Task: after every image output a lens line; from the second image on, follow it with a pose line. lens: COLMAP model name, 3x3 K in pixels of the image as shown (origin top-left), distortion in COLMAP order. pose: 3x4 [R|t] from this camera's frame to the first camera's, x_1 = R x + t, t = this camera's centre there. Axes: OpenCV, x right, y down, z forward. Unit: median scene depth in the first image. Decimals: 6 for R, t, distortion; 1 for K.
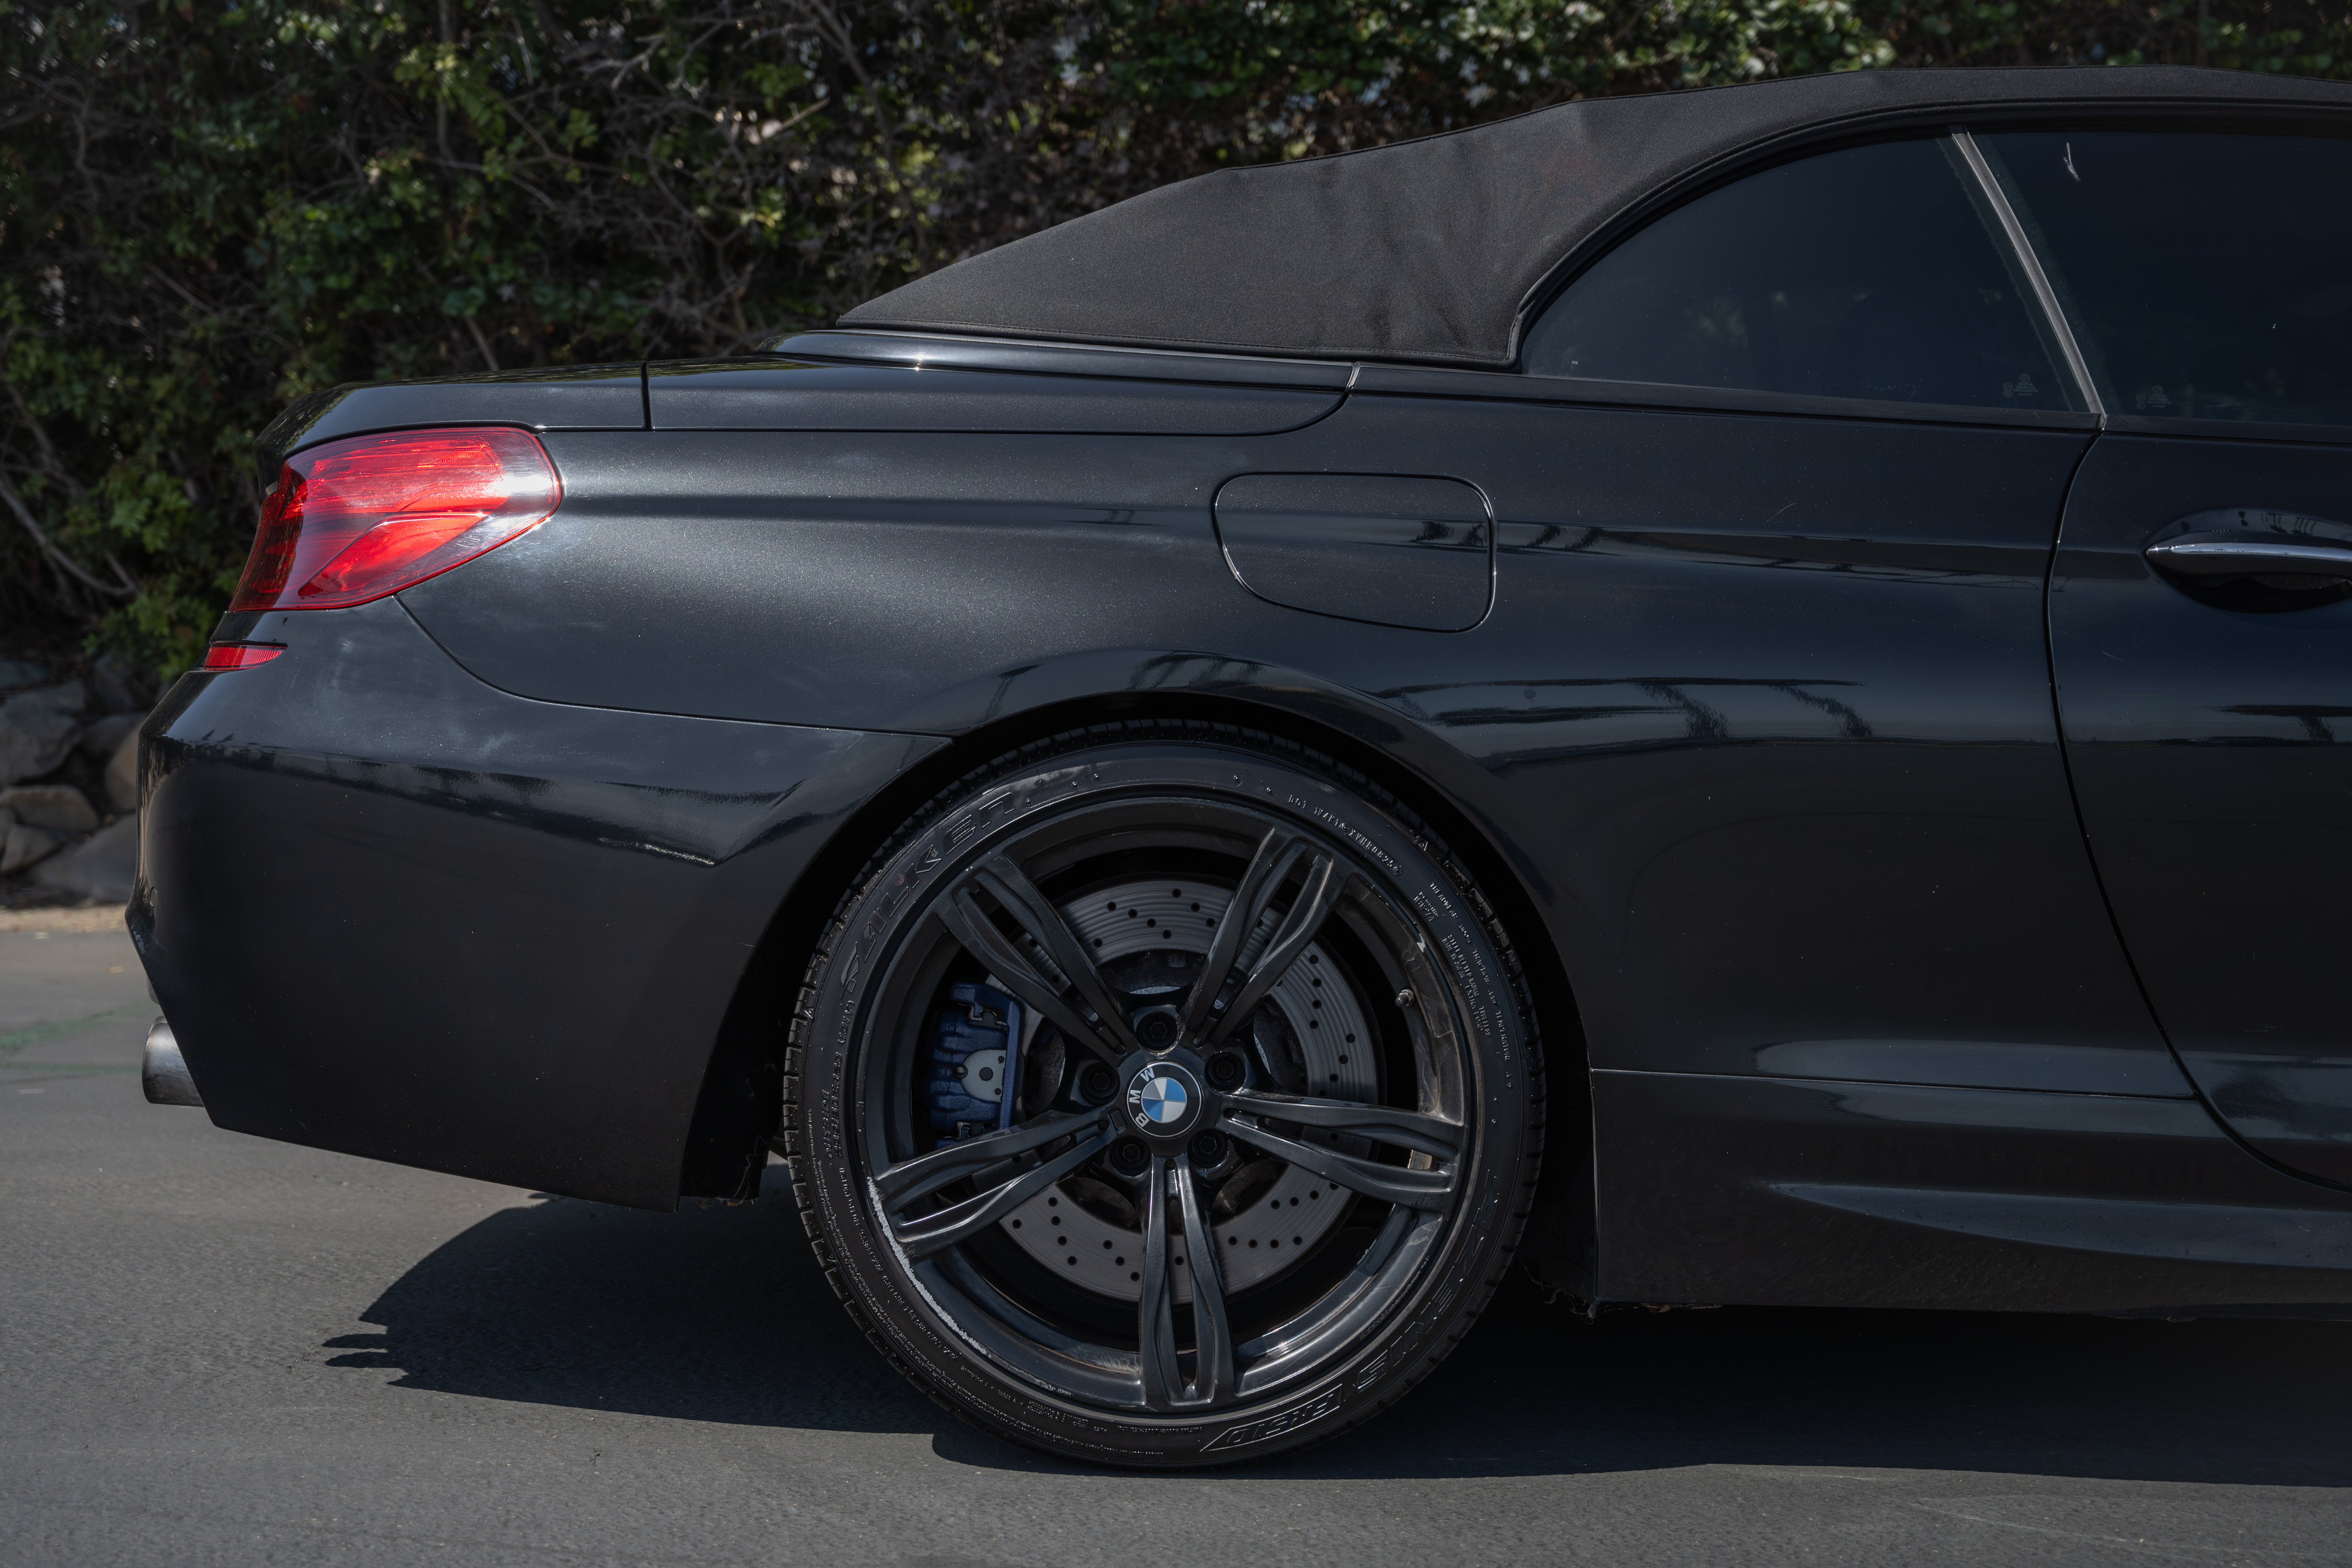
lens RADIAL K [[3351.8, 0, 1190.9], [0, 3351.8, 791.0], [0, 0, 1]] dist [0.007511, 0.000000]
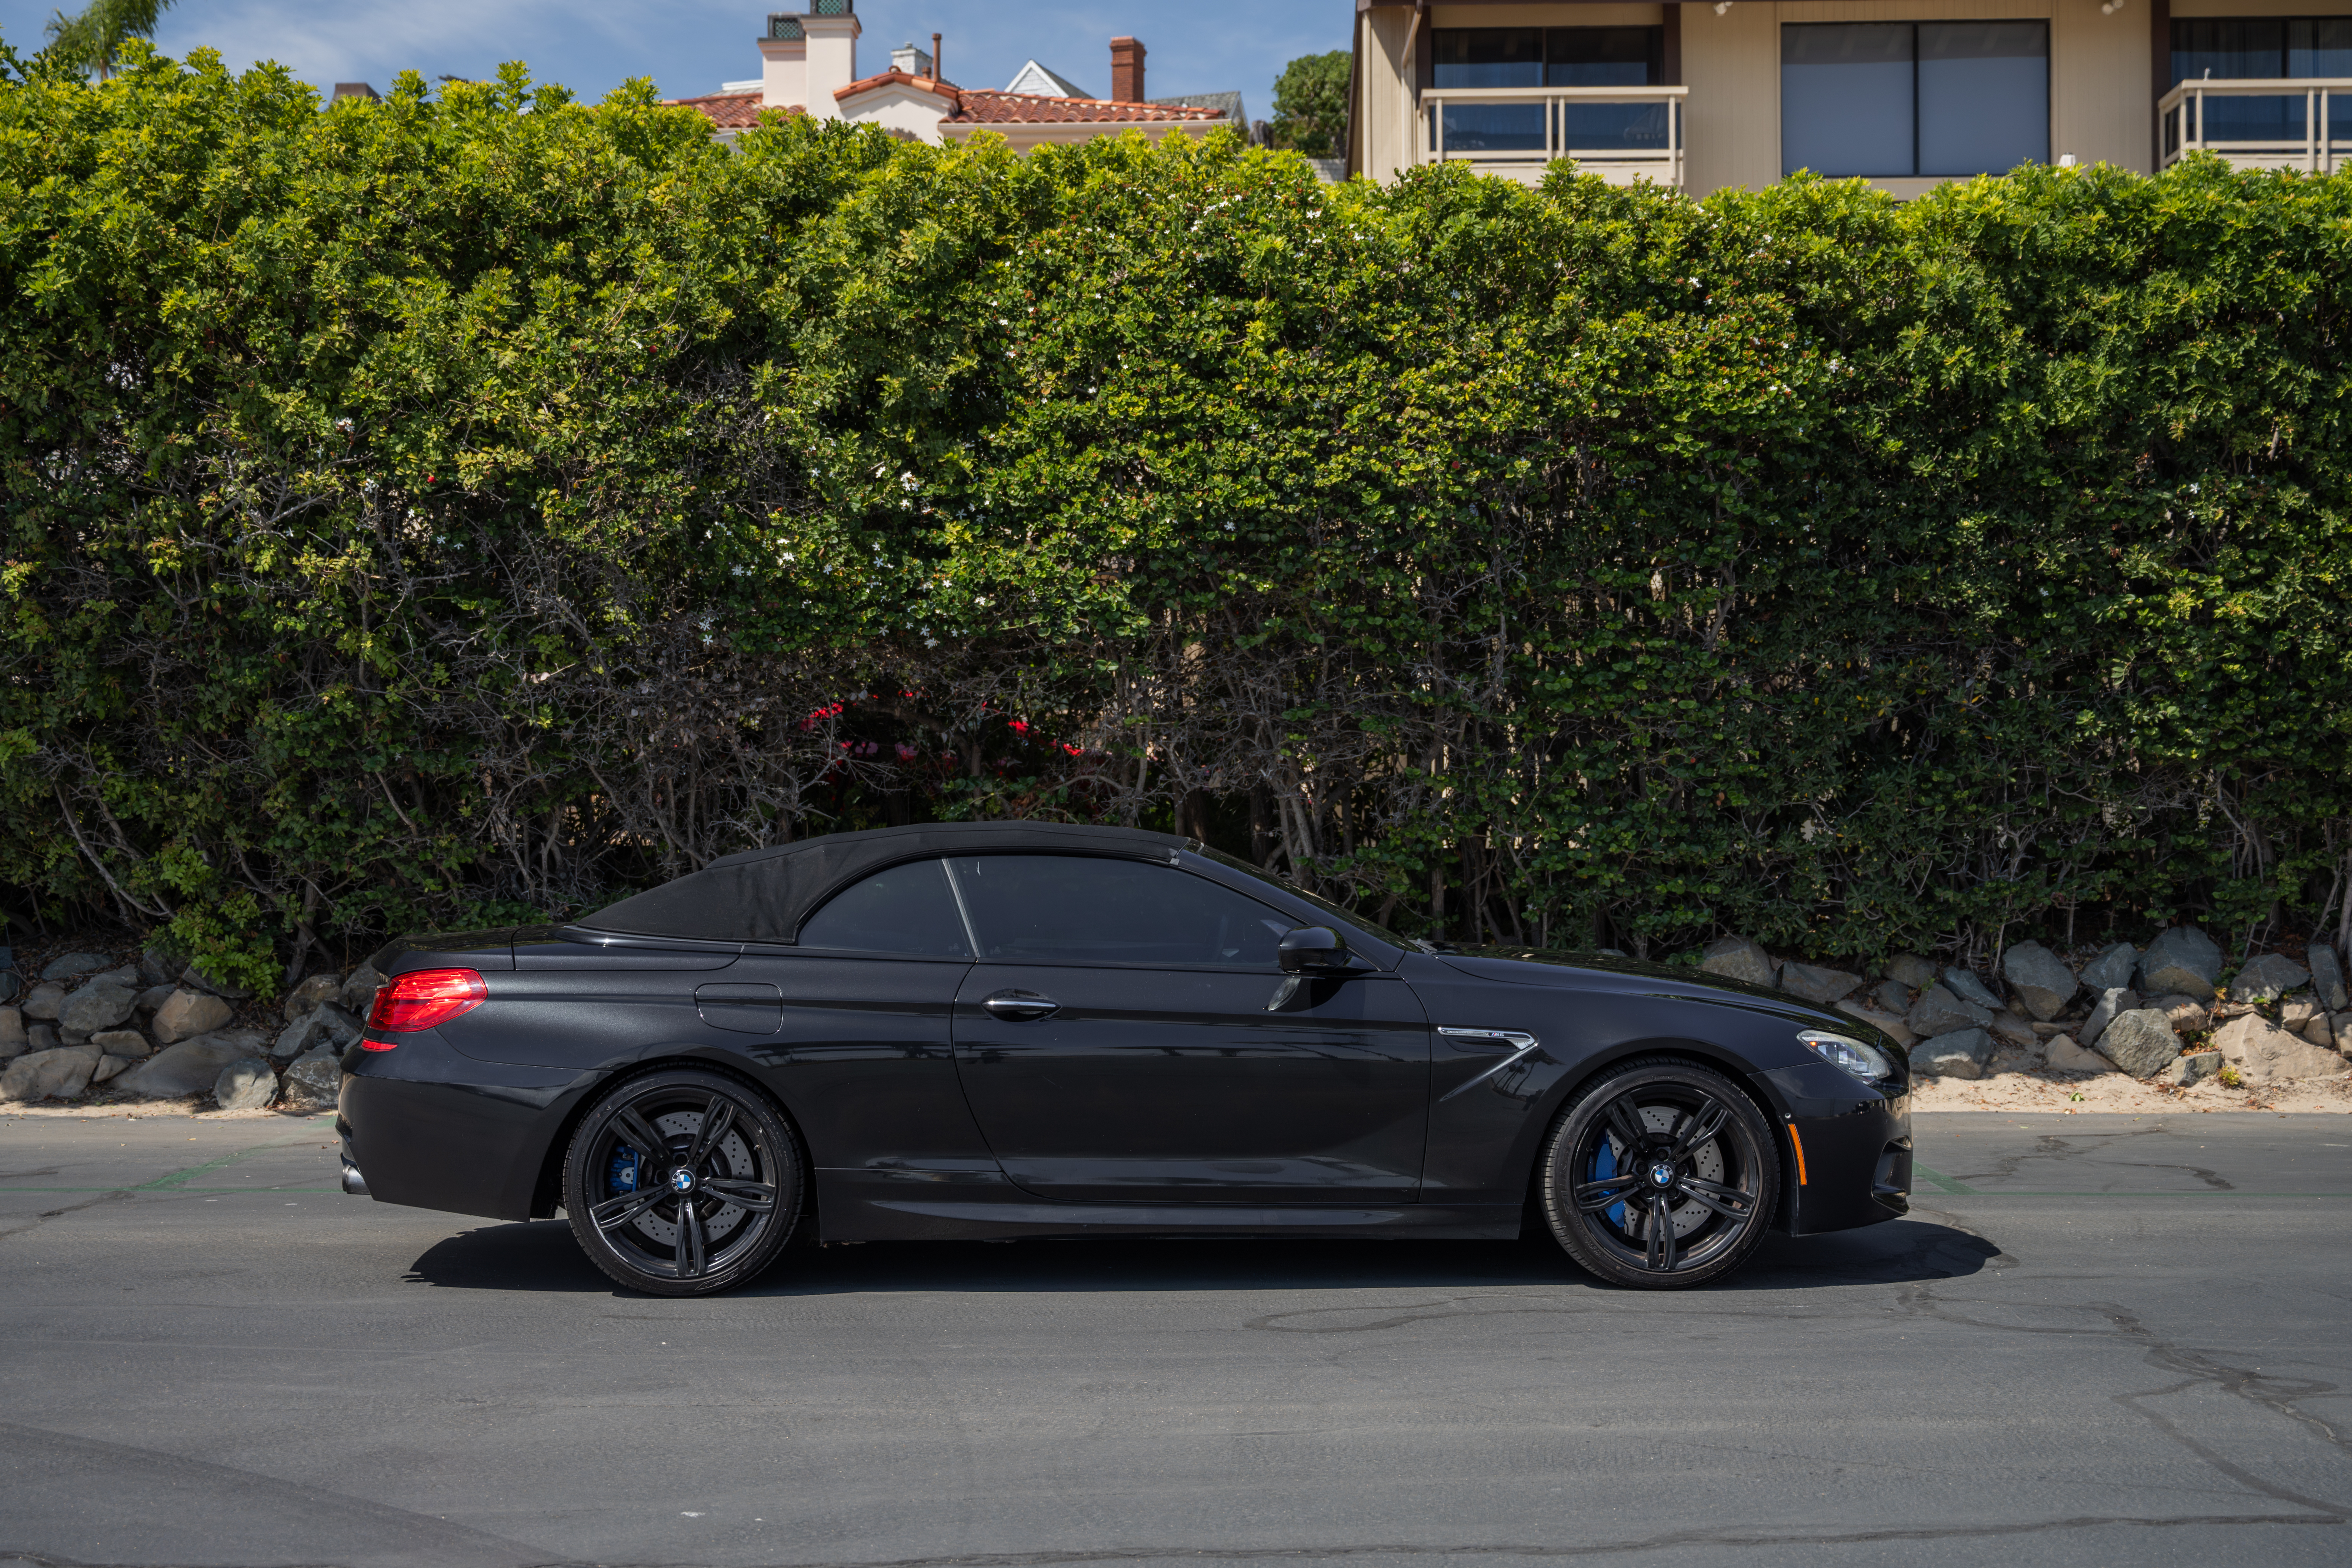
lens RADIAL K [[3230.0, 0, 1164.1], [0, 3230.0, 802.1], [0, 0, 1]] dist [-0.007752, 0.000000]
pose [[0.997482, -0.021222, 0.067670, 0.093259], [0.023576, 0.999138, -0.034171, -0.057481], [-0.066886, 0.035680, 0.997122, -0.791666]]
